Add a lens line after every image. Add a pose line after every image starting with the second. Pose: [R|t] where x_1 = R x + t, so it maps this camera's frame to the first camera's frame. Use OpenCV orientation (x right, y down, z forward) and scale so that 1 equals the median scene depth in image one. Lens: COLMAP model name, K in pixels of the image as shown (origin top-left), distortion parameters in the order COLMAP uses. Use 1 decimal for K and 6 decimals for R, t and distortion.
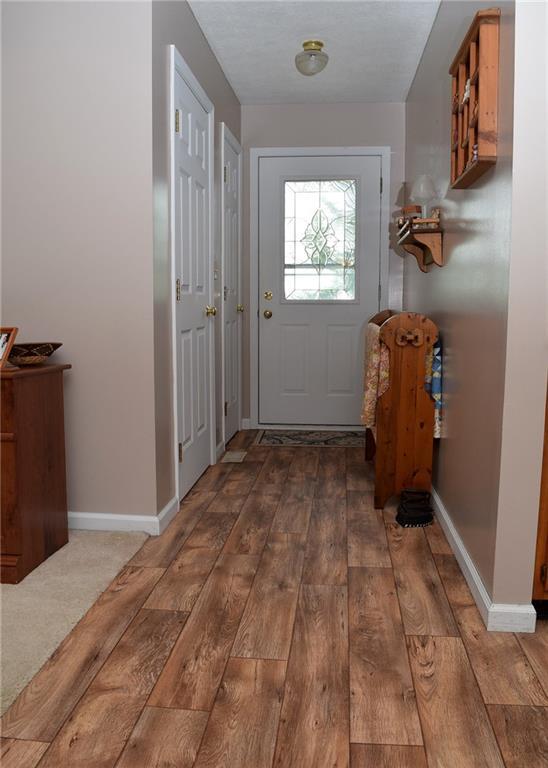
lens RADIAL K [[646.9, 0, 274.0], [0, 646.9, 384.0], [0, 0, 1]] dist [-0.093505, 0.013210]
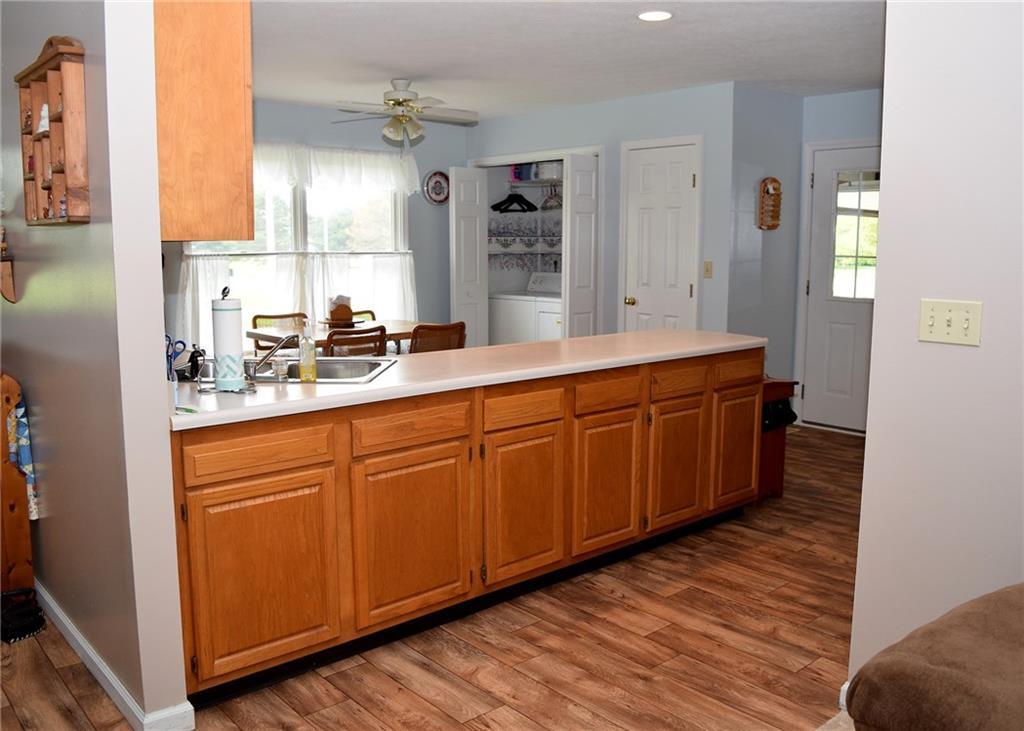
lens RADIAL K [[862.5, 0, 512.0], [0, 862.5, 365.5], [0, 0, 1]] dist [-0.093505, 0.013210]
pose [[0.678444, -0.103308, 0.727352, -0.076351], [0.089298, 0.994319, 0.057932, -0.112787], [-0.729205, 0.025648, 0.683815, -0.138530]]
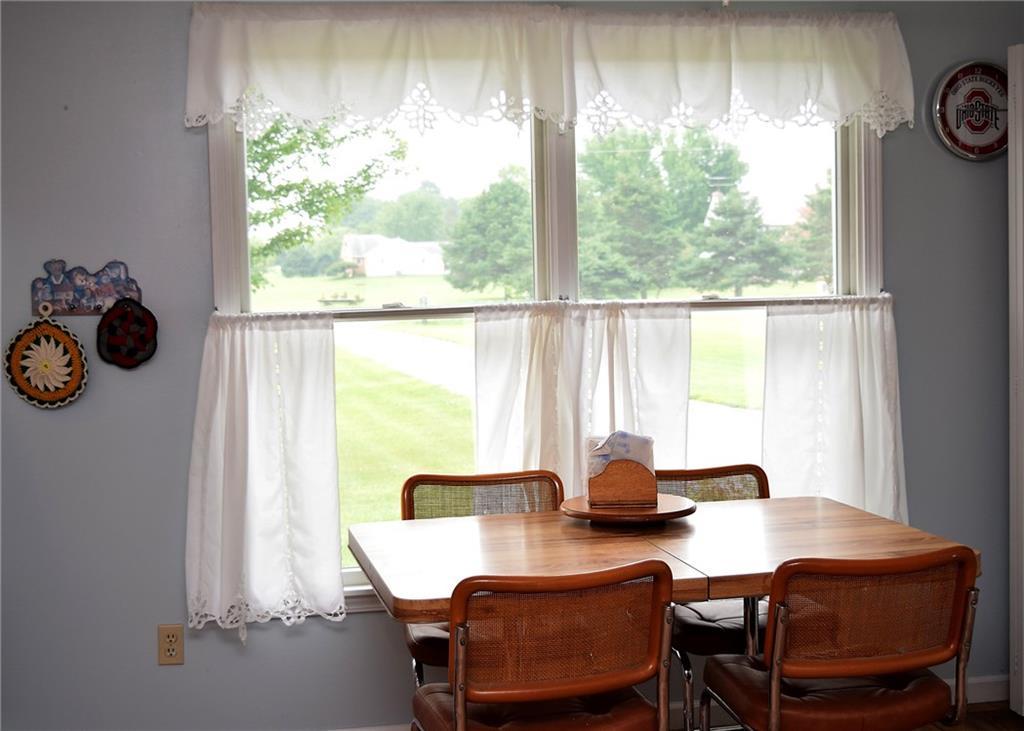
lens RADIAL K [[1536.0, 0, 512.0], [0, 1536.0, 365.5], [0, 0, 1]] dist [-0.005235, -0.022685]
pose [[0.950157, -0.043779, 0.308683, 0.739634], [0.061619, 0.996931, -0.048278, -0.203035], [-0.305622, 0.064893, 0.949939, 0.425119]]
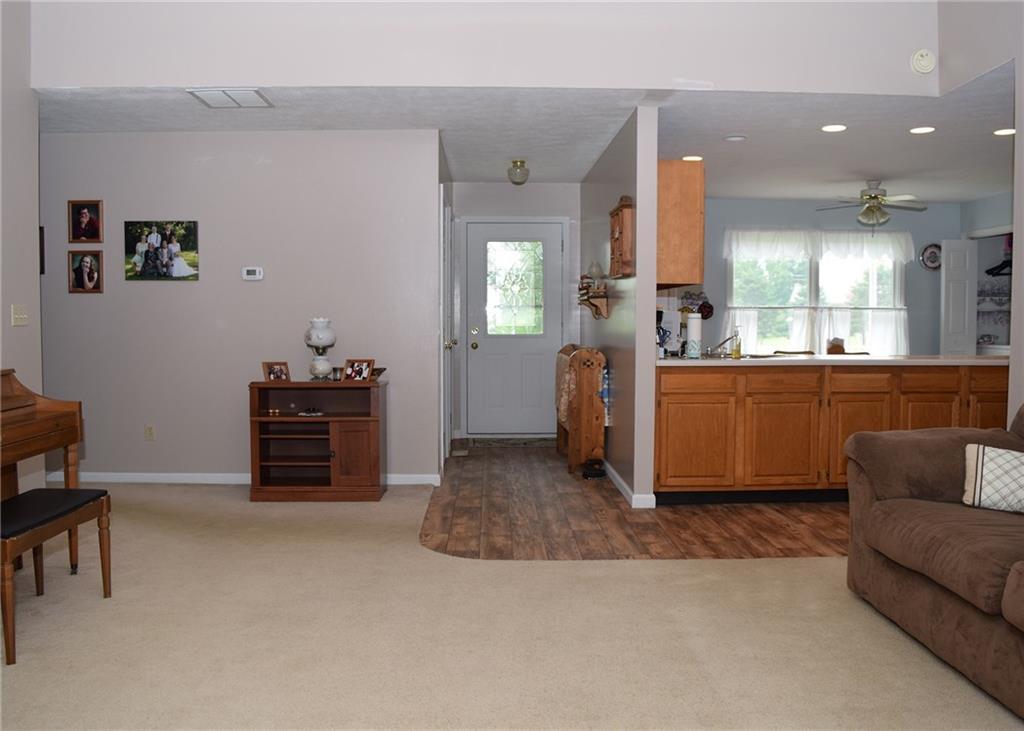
lens RADIAL K [[862.5, 0, 512.0], [0, 862.5, 365.5], [0, 0, 1]] dist [-0.093505, 0.013210]
pose [[0.991702, -0.007676, 0.128330, -0.251635], [0.016656, 0.997474, -0.069048, 0.077884], [-0.127475, 0.070612, 0.989325, -1.092375]]
